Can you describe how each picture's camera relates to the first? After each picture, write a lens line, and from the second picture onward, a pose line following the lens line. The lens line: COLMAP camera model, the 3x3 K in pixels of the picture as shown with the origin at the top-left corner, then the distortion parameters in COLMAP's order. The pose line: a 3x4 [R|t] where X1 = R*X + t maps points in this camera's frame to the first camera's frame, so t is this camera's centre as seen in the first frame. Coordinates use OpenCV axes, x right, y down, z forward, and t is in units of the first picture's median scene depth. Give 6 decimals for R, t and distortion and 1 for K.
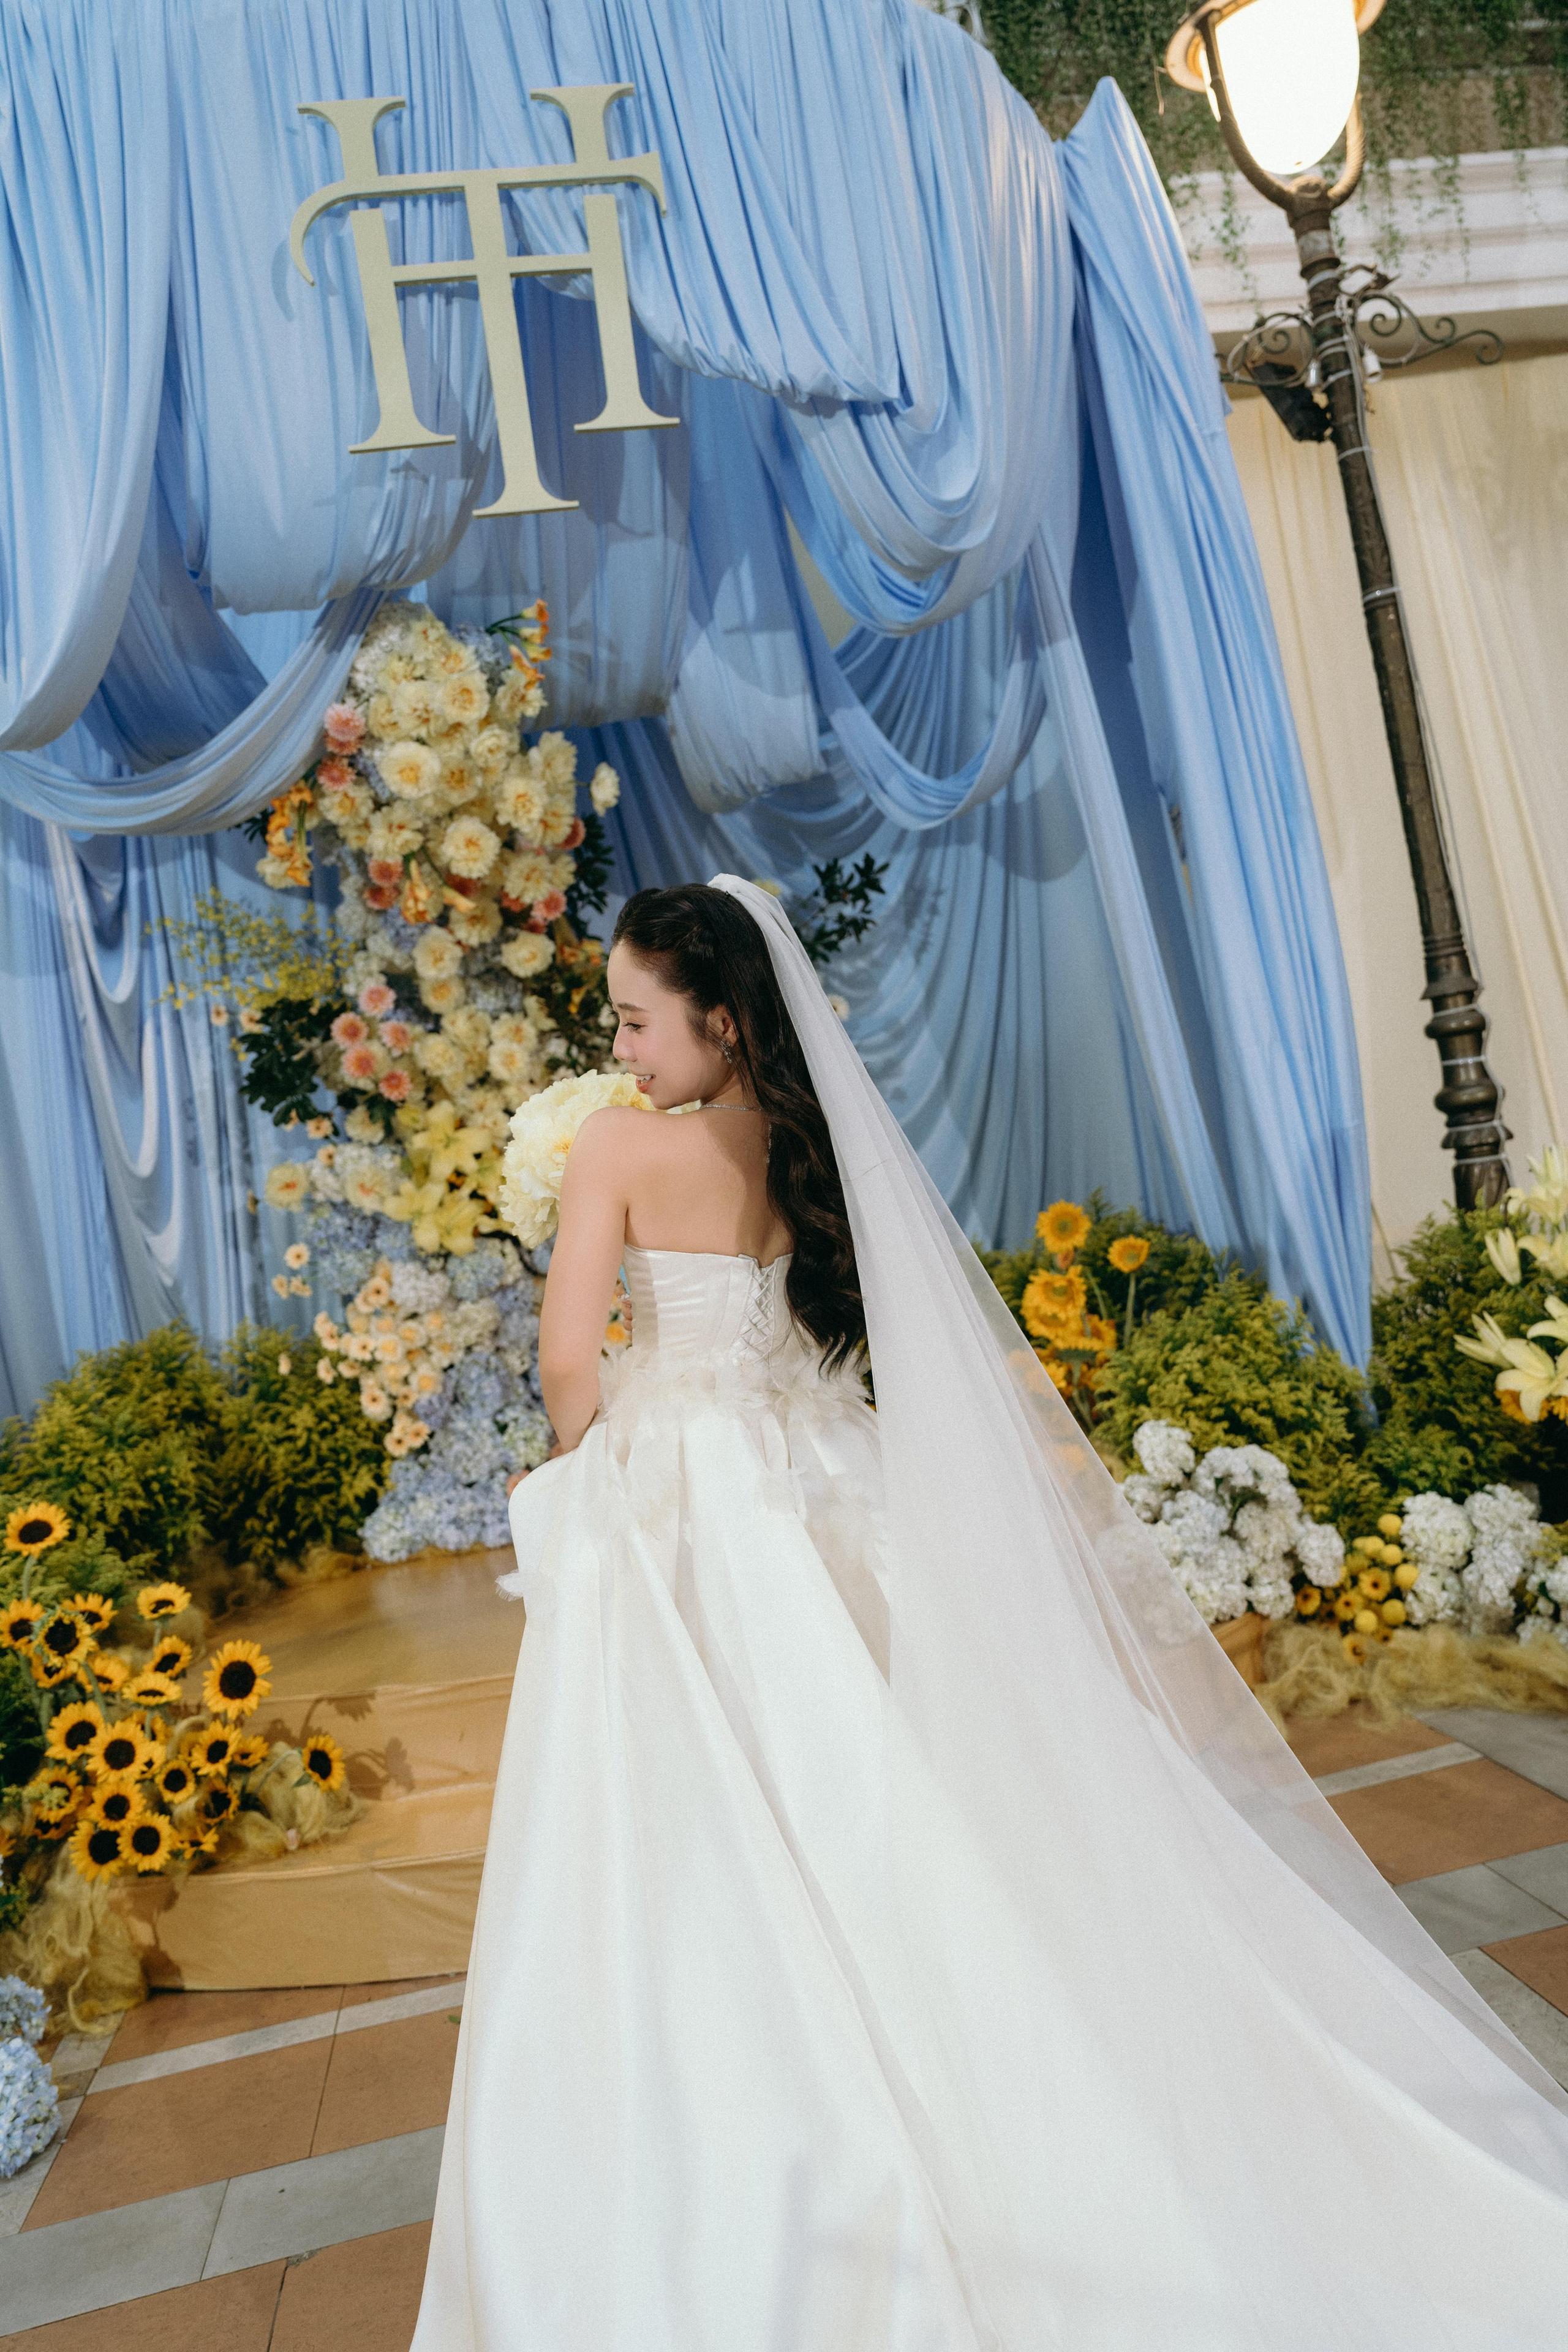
lens RADIAL K [[1853.0, 0, 784.0], [0, 1853.0, 1176.0], [0, 0, 1]] dist [-0.041175, 0.001277]
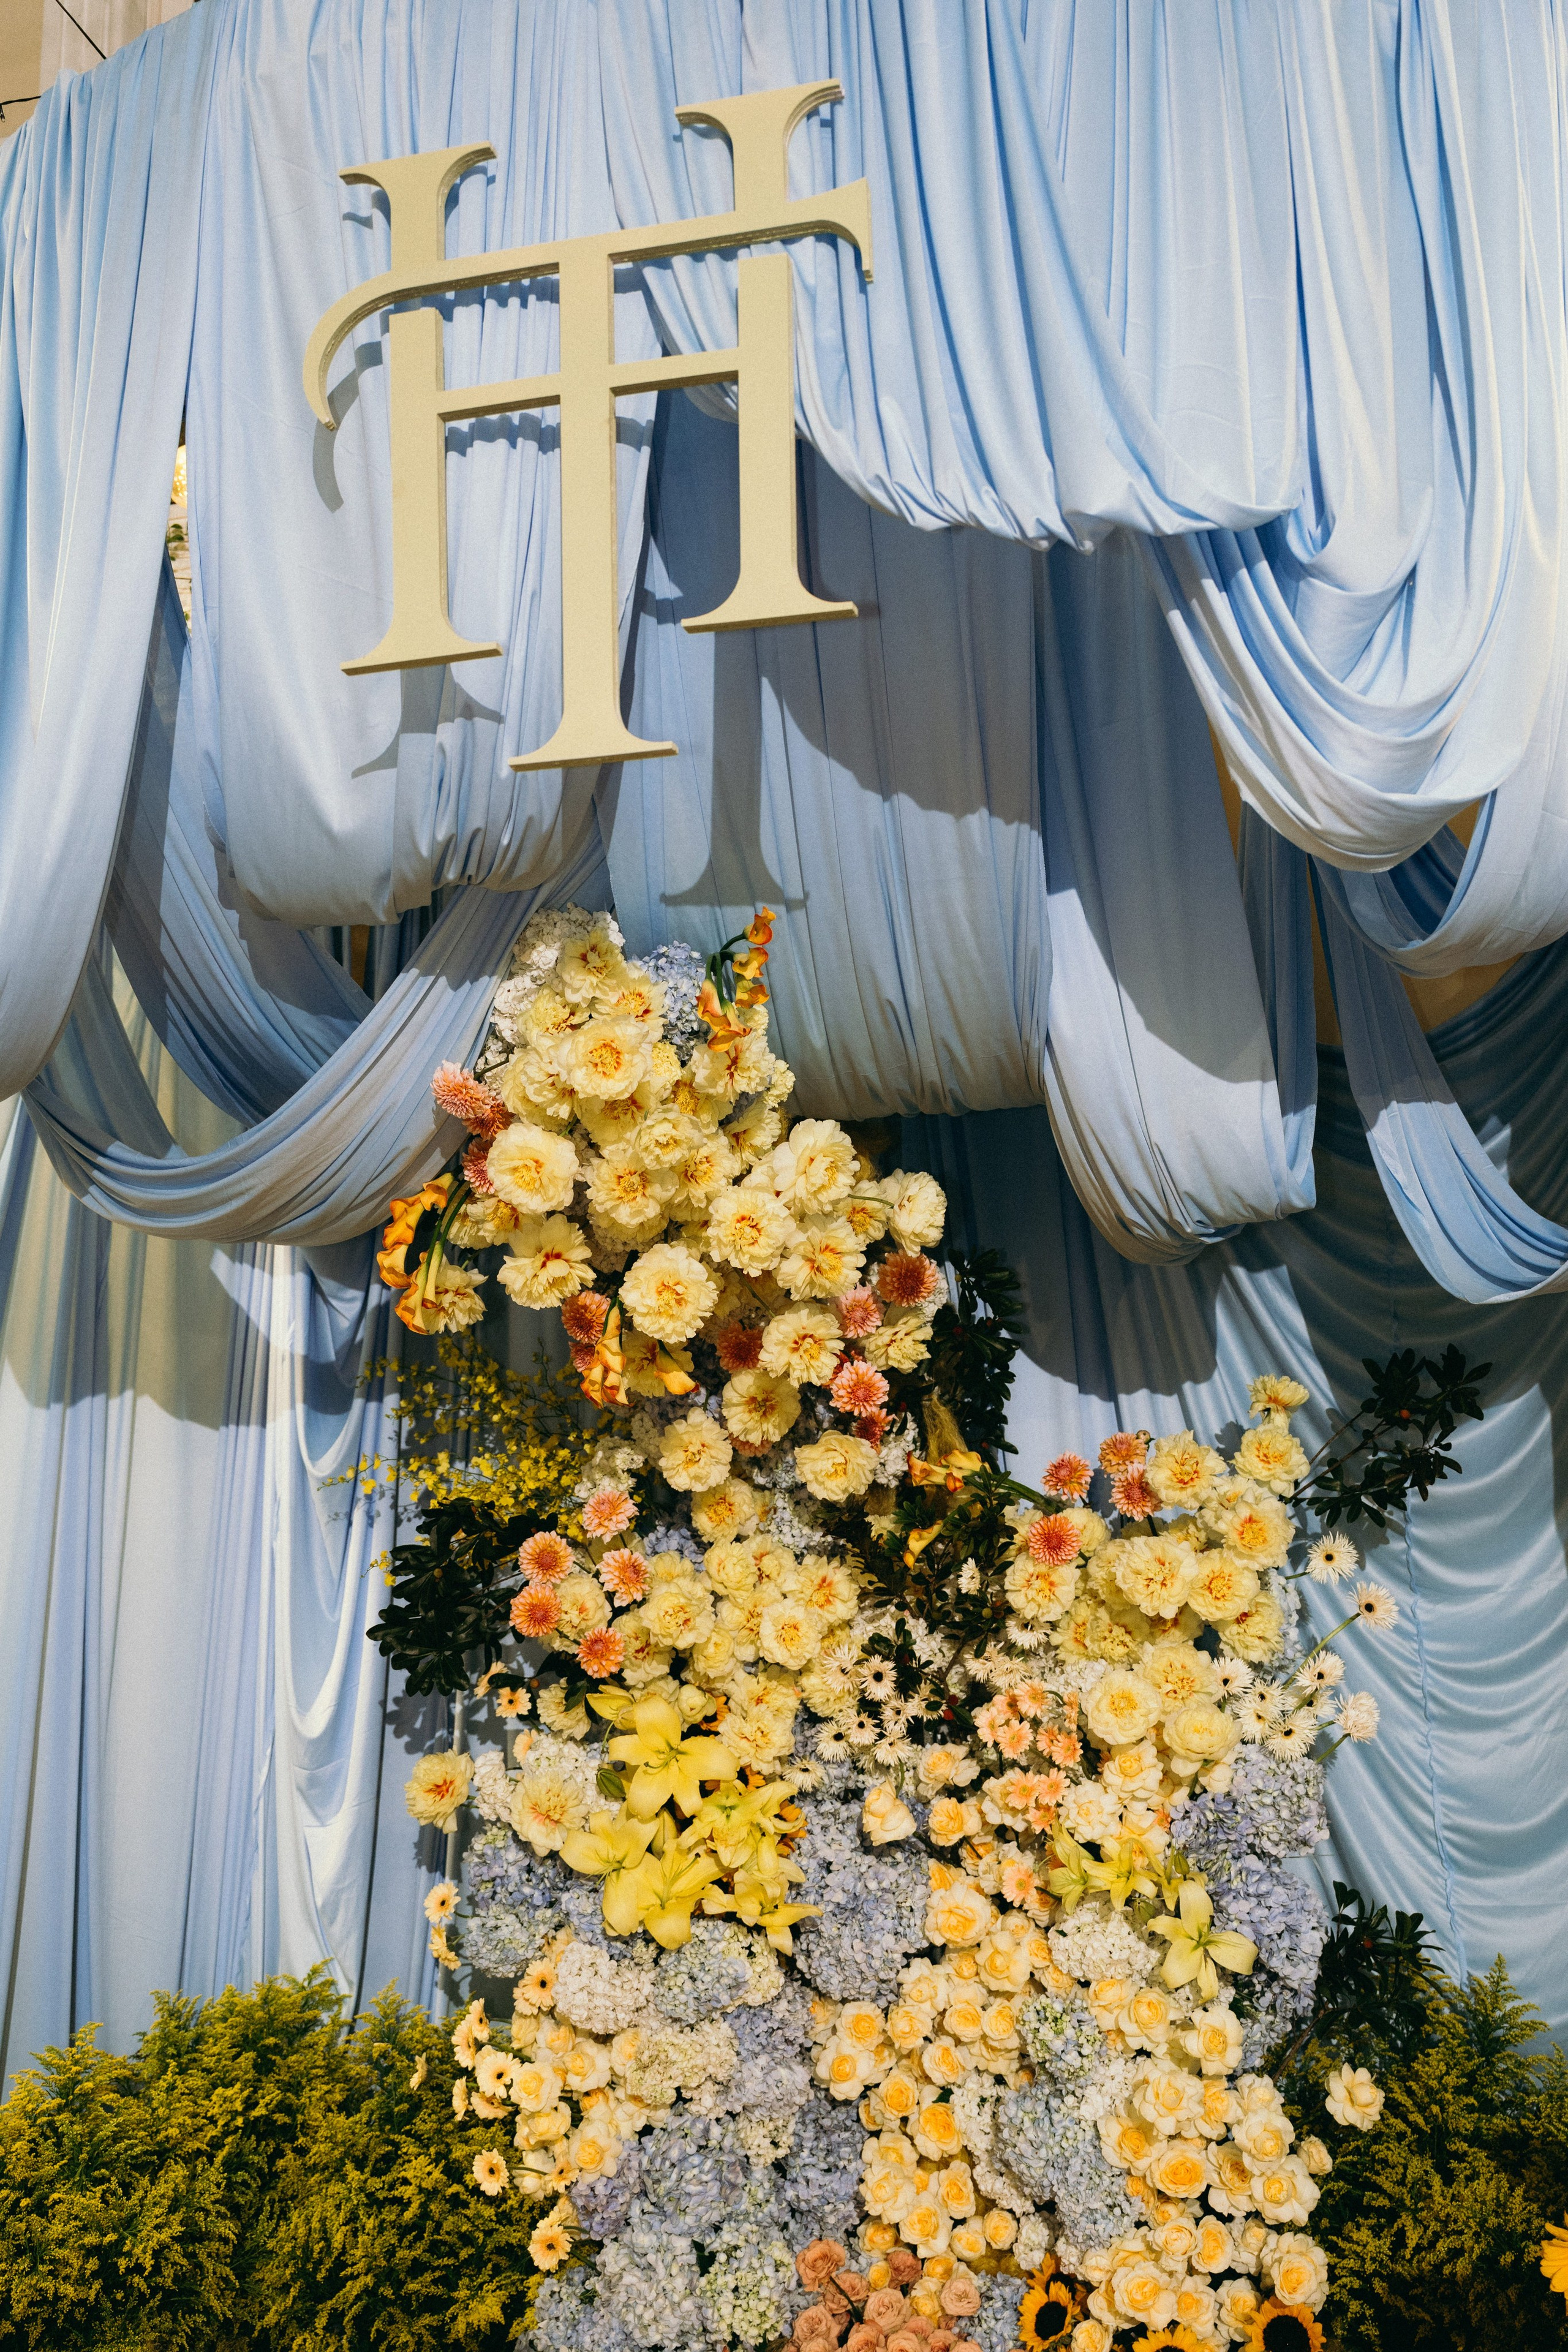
lens RADIAL K [[2421.1, 0, 784.0], [0, 2421.1, 1176.0], [0, 0, 1]] dist [-0.000255, 0.152752]
pose [[0.914490, 0.046875, -0.401885, 0.168150], [-0.132217, 0.973358, -0.187329, -0.059030], [0.382397, 0.224446, 0.896324, 0.235306]]
